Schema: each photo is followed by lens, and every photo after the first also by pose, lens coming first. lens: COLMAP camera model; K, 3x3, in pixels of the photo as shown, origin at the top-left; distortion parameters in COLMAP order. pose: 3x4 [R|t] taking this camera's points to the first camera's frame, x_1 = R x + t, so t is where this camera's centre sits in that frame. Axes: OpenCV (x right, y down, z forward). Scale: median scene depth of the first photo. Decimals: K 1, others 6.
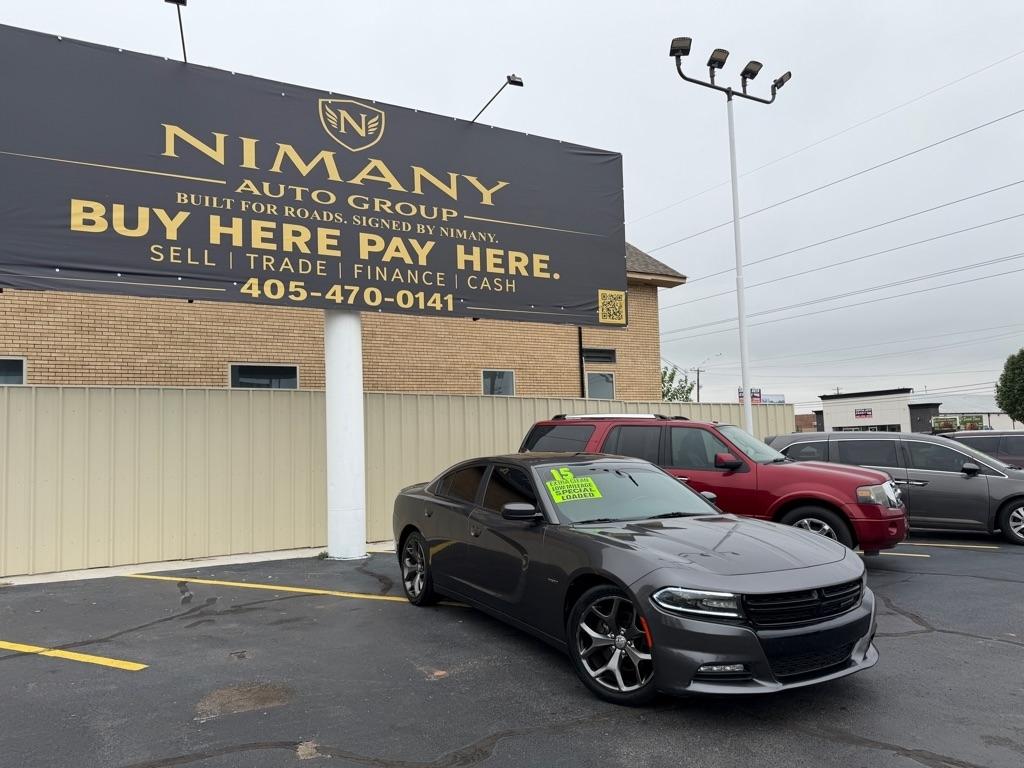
lens RADIAL K [[698.9, 0, 511.0], [0, 698.9, 382.0], [0, 0, 1]] dist [0.054498, -0.065373]
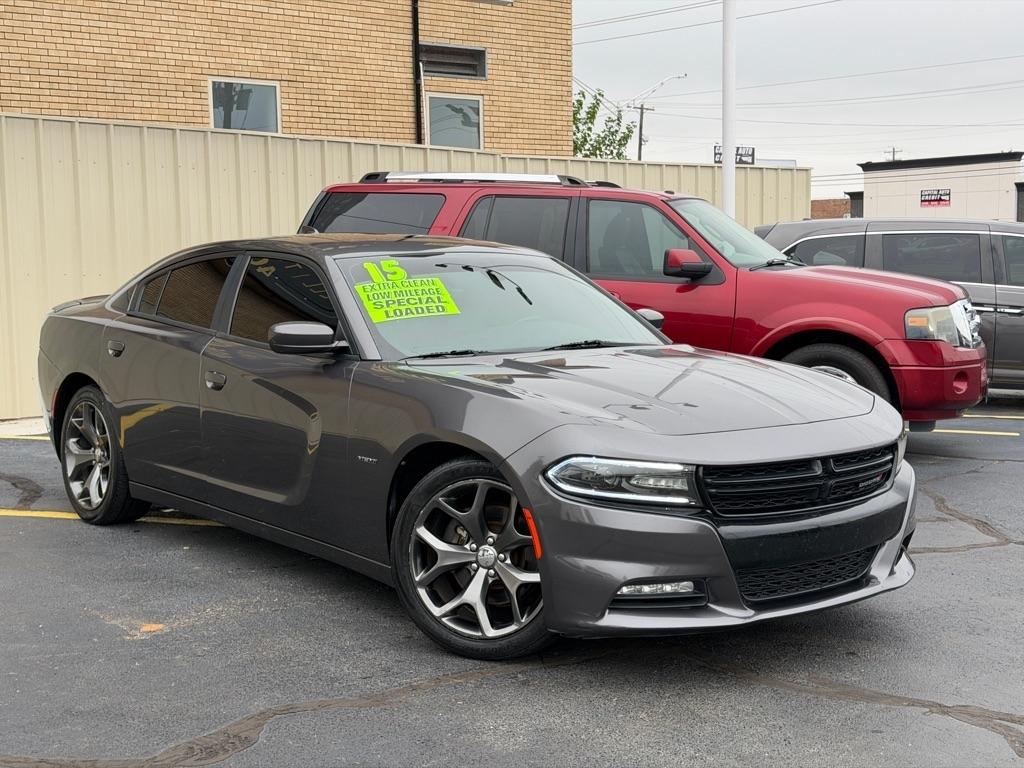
lens RADIAL K [[1394.7, 0, 517.0], [0, 1394.7, 377.8], [0, 0, 1]] dist [0.124309, 0.000000]
pose [[0.984418, 0.000881, 0.175841, -0.009082], [-0.032242, 0.983938, 0.175573, 0.015138], [-0.172862, -0.178507, 0.968635, -0.032802]]
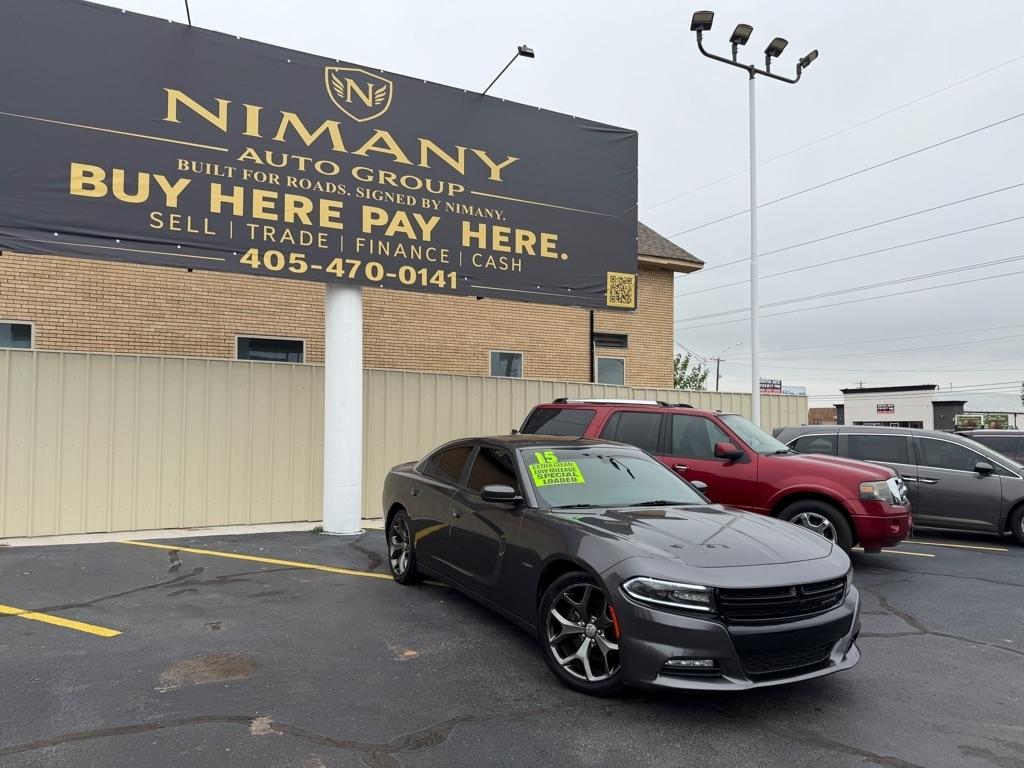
lens RADIAL K [[698.9, 0, 508.4], [0, 698.9, 387.2], [0, 0, 1]] dist [0.054498, -0.065373]
pose [[0.998964, 0.034729, -0.029412, 0.029262], [-0.033770, 0.998901, 0.032513, 0.002781], [0.030509, -0.031486, 0.999038, 0.018070]]
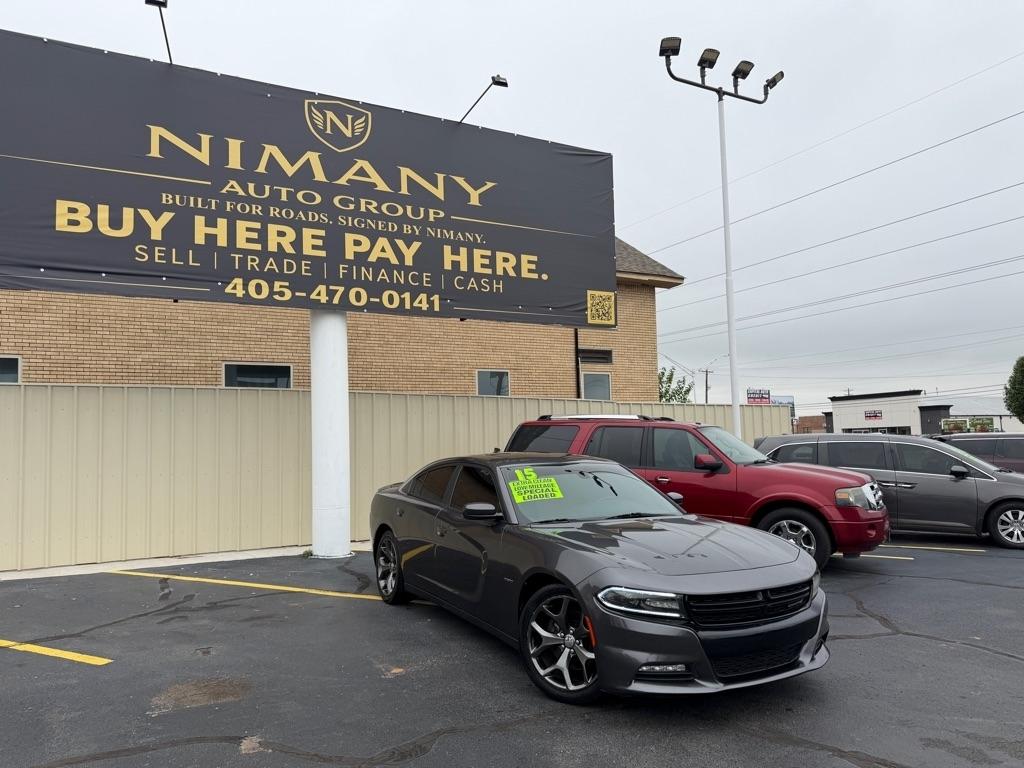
lens RADIAL K [[698.9, 0, 510.9], [0, 698.9, 385.3], [0, 0, 1]] dist [0.054498, -0.065373]
pose [[0.999895, 0.004127, -0.013920, 0.041824], [-0.004061, 0.999980, 0.004749, -0.000584], [0.013939, -0.004692, 0.999892, -0.003040]]
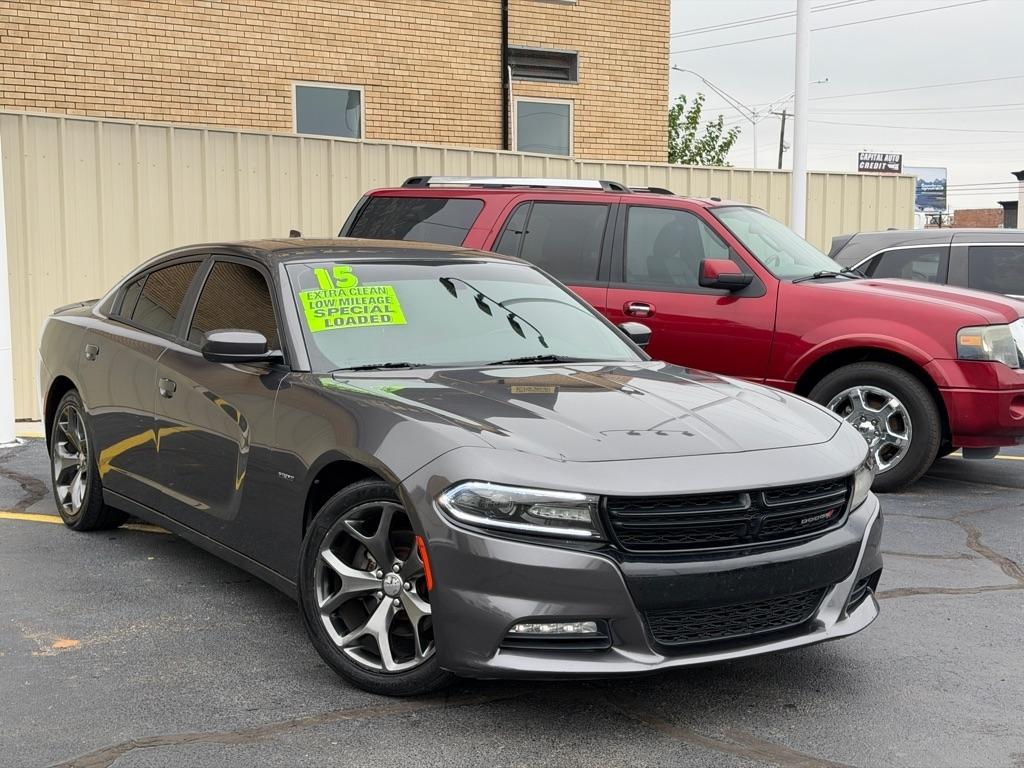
lens RADIAL K [[1394.7, 0, 507.3], [0, 1394.7, 388.8], [0, 0, 1]] dist [0.124309, 0.000000]
pose [[0.997190, 0.024702, 0.070729, 0.081307], [-0.037249, 0.982596, 0.181983, 0.015037], [-0.065003, -0.184106, 0.980755, -0.005036]]
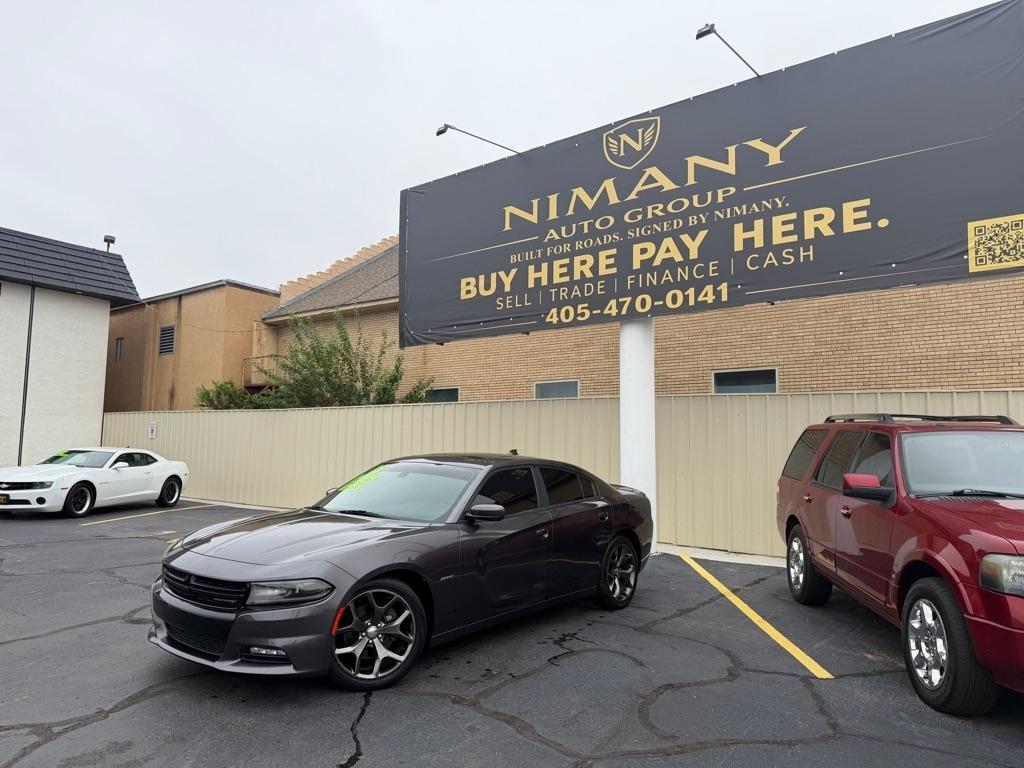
lens RADIAL K [[706.0, 0, 510.8], [0, 706.0, 388.0], [0, 0, 1]] dist [0.034758, -0.042409]
pose [[0.382560, -0.049941, -0.922580, 0.778880], [0.051970, 0.998120, -0.032480, 0.028771], [0.922468, -0.035521, 0.384437, 0.483341]]
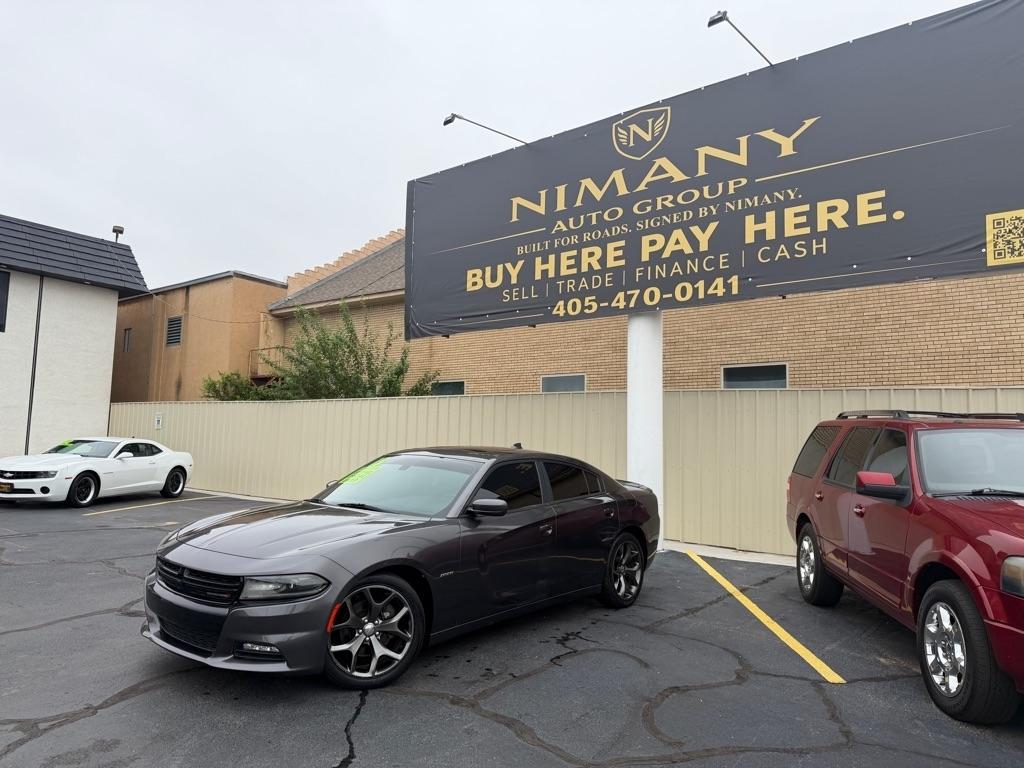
lens RADIAL K [[706.0, 0, 509.4], [0, 706.0, 381.1], [0, 0, 1]] dist [0.034758, -0.042409]
pose [[0.371313, -0.048071, -0.927263, 0.764913], [0.042657, 0.998488, -0.034682, 0.030669], [0.927527, -0.026677, 0.372802, 0.492547]]
